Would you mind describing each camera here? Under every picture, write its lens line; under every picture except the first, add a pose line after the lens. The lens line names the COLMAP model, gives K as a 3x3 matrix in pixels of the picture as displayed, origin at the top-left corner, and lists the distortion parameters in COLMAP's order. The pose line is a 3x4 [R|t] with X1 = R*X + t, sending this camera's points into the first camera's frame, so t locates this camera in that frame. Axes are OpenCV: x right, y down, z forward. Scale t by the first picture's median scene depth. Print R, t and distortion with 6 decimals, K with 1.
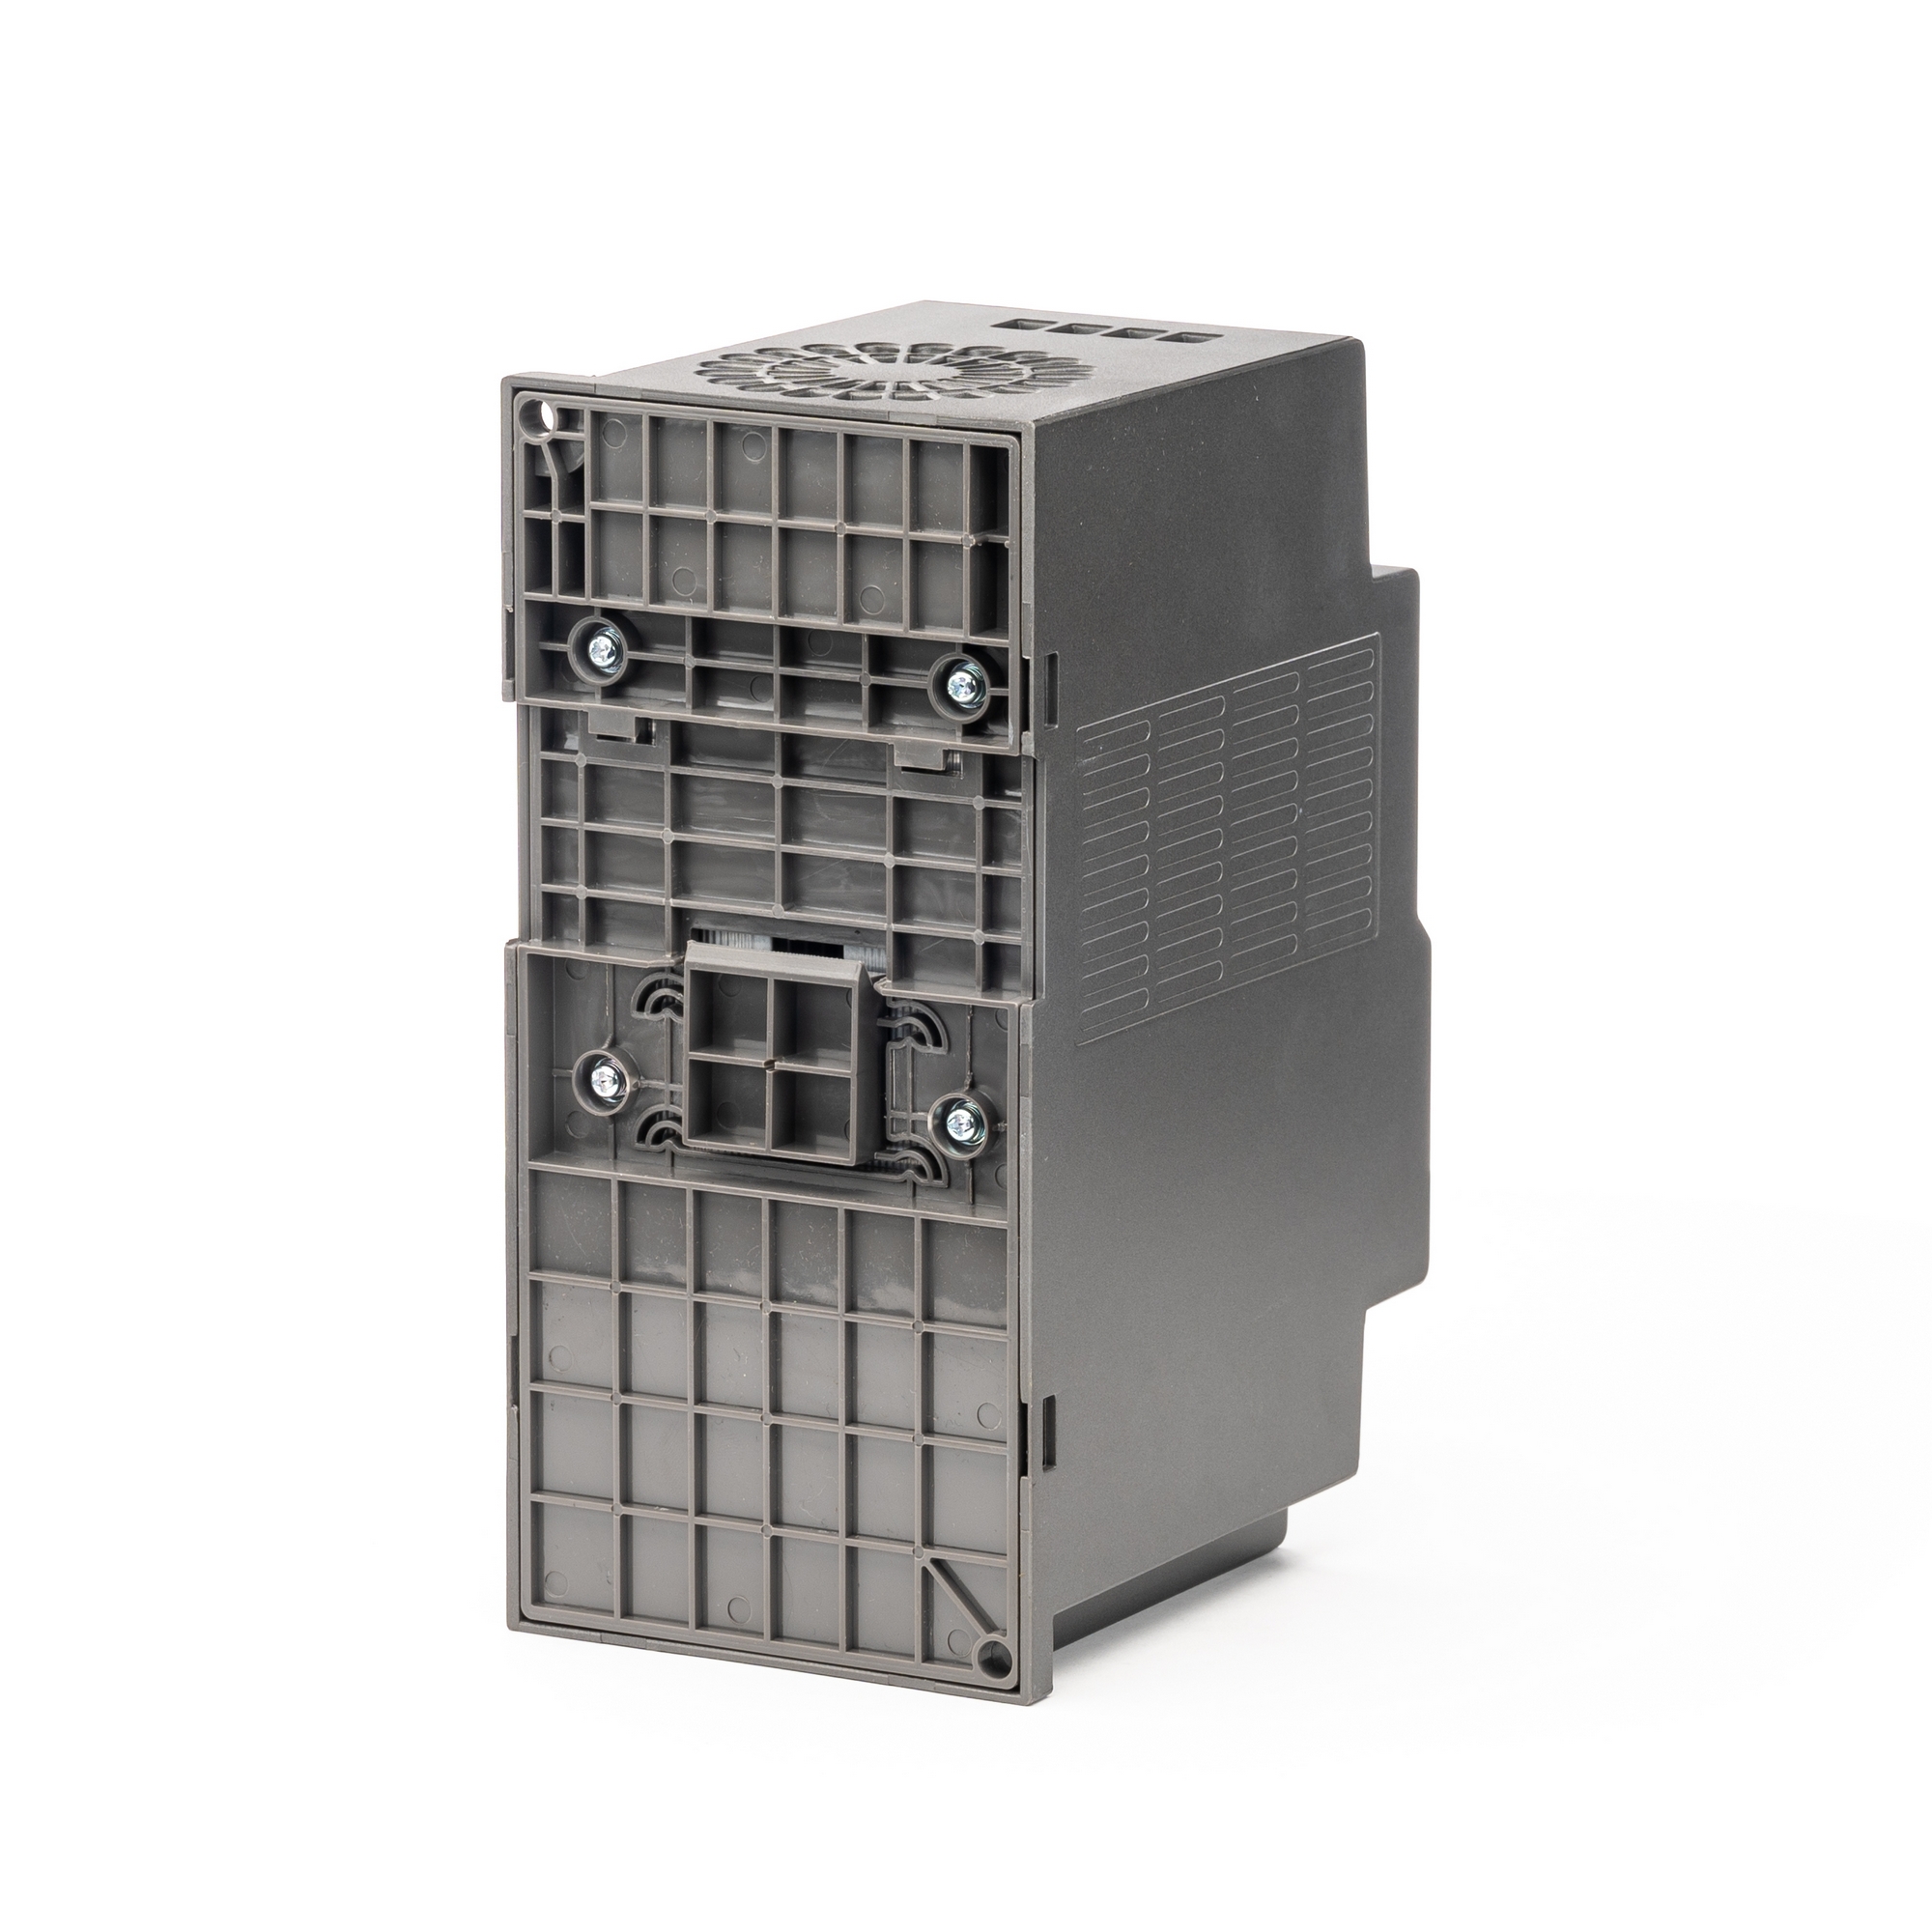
lens RADIAL K [[12534.9, 0, 966.0], [0, 12534.9, 966.0], [0, 0, 1]] dist [-0.012582, 2.365020]
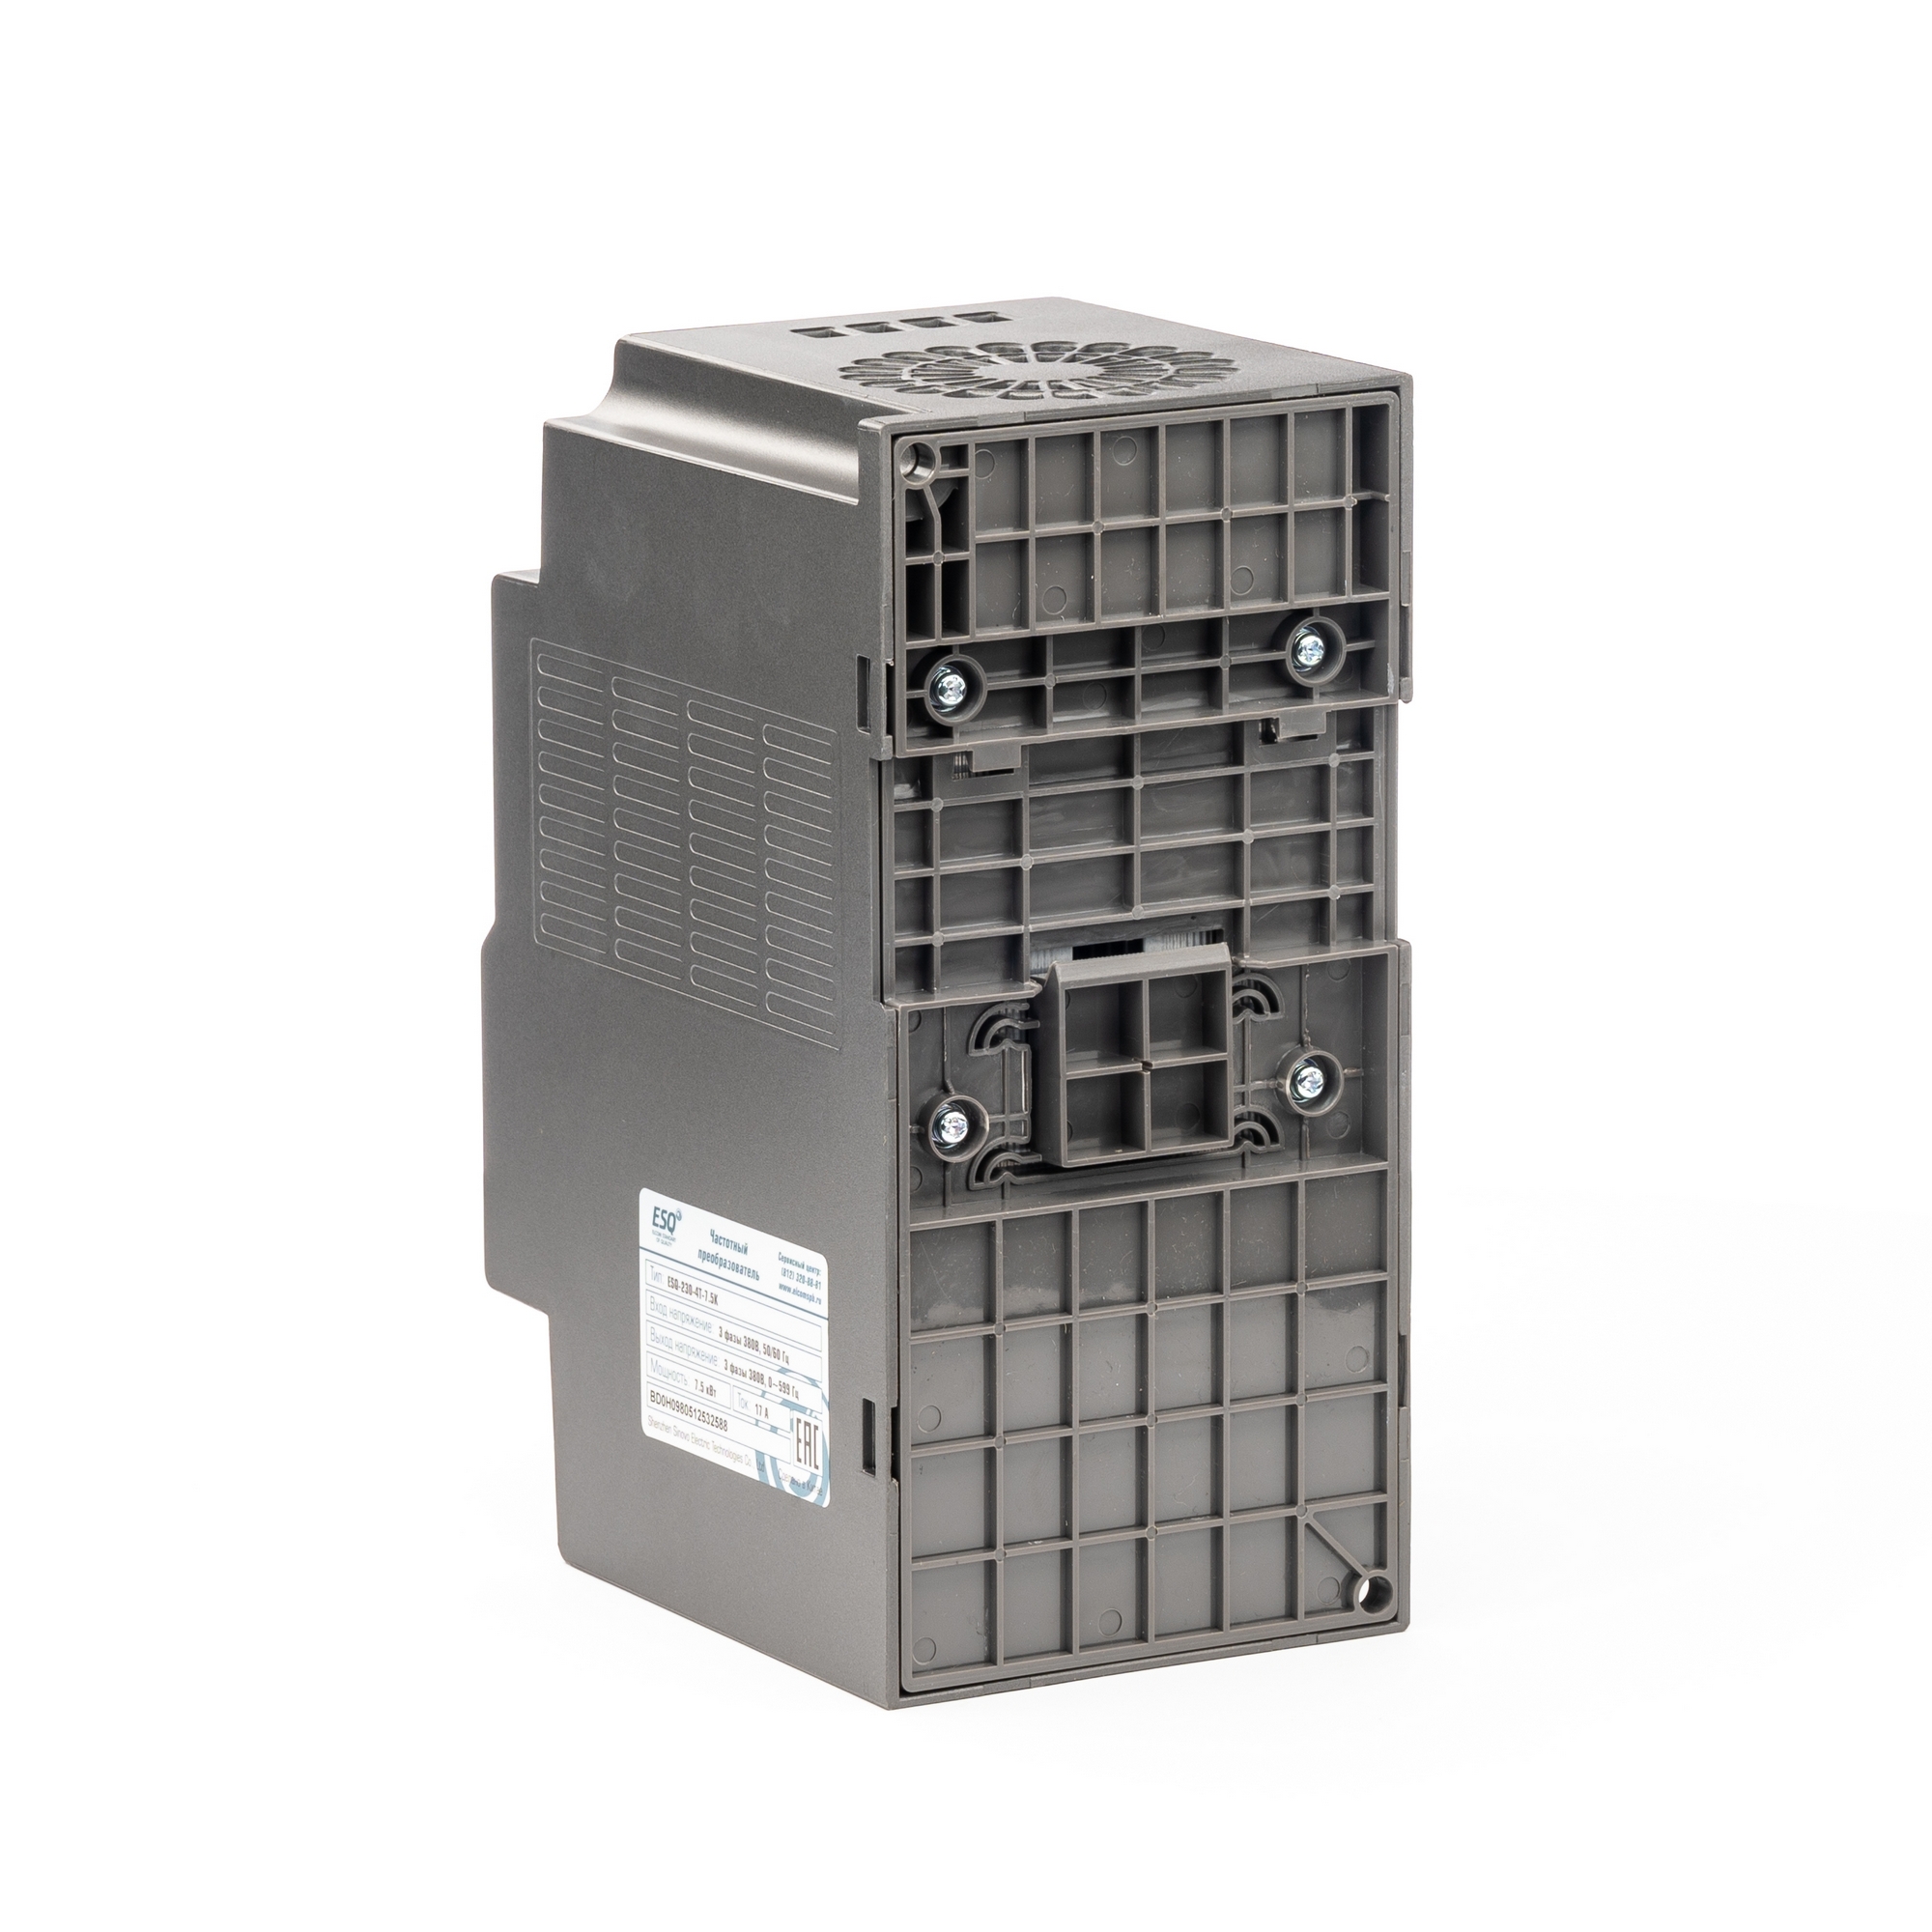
lens RADIAL K [[12534.9, 0, 966.0], [0, 12534.9, 966.0], [0, 0, 1]] dist [-0.012582, 2.365020]
pose [[0.496760, -0.173464, 0.850376, -0.869338], [0.175858, 0.979615, 0.097096, -0.099278], [-0.849884, 0.101312, 0.517139, 0.494006]]
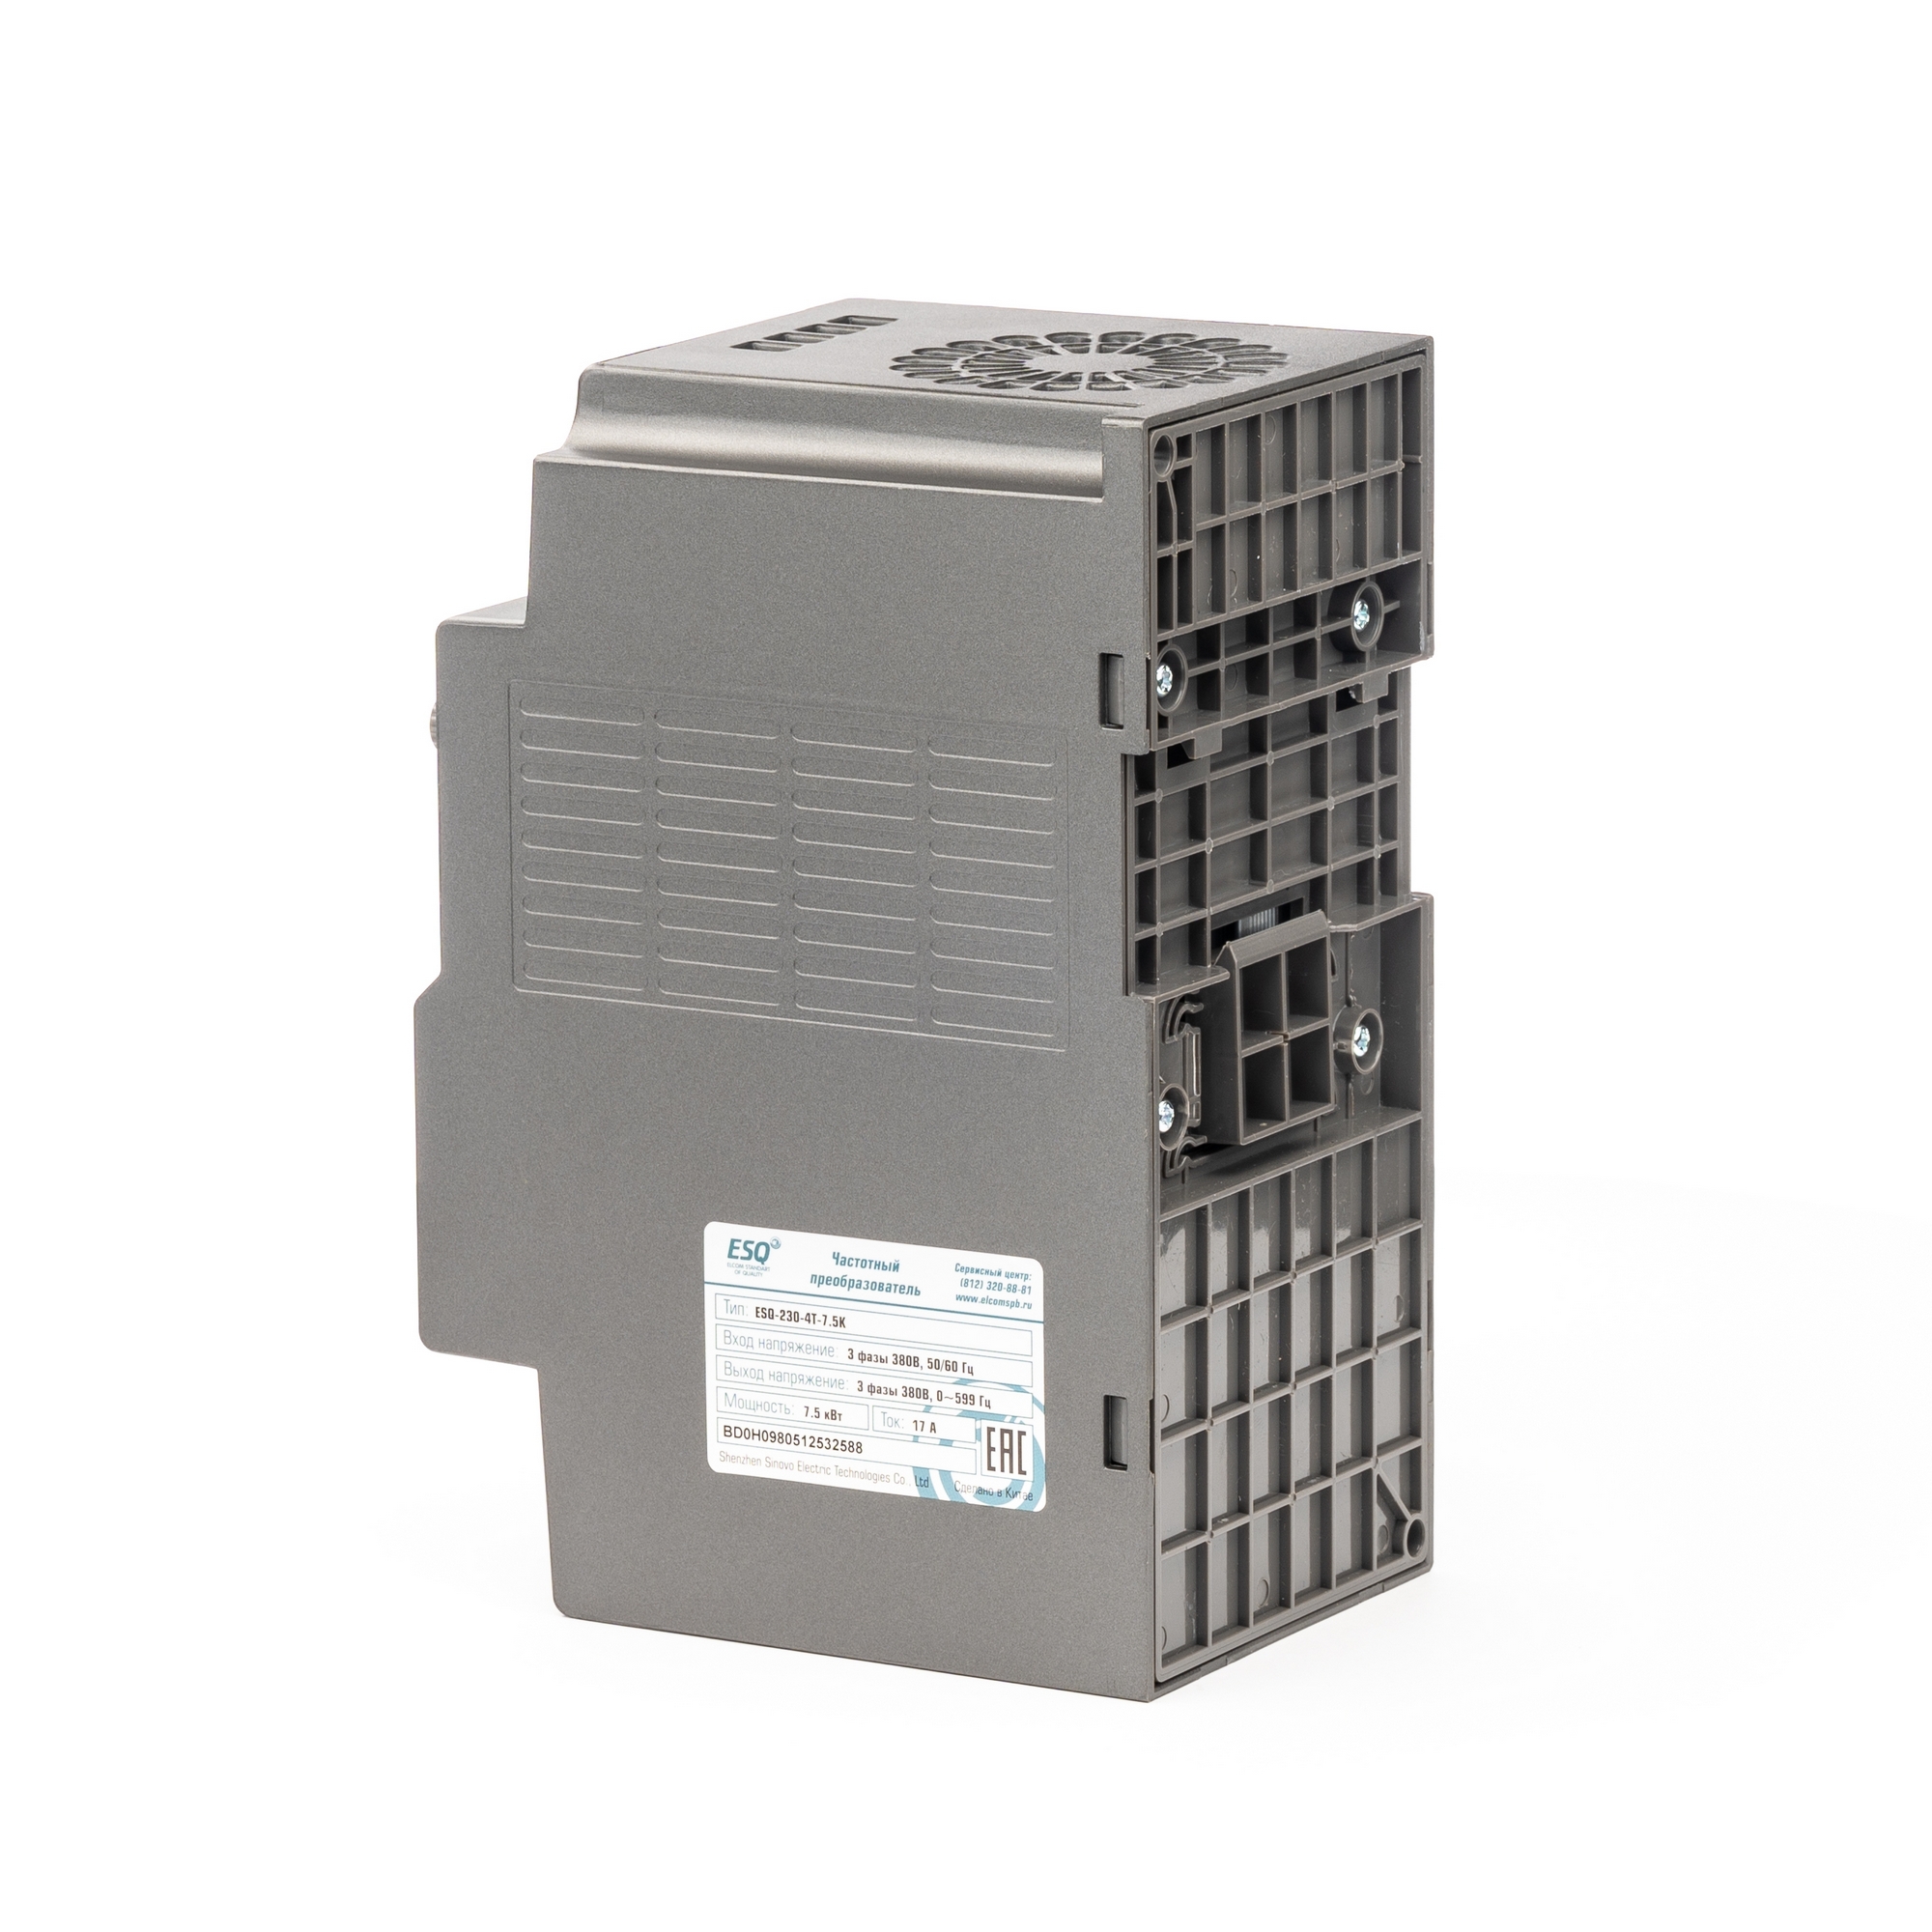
lens RADIAL K [[12534.9, 0, 966.0], [0, 12534.9, 966.0], [0, 0, 1]] dist [-0.012582, 2.365020]
pose [[-0.006417, -0.197990, 0.980183, -1.002137], [0.202870, 0.959562, 0.195153, -0.199555], [-0.979185, 0.200102, 0.034009, 0.987899]]
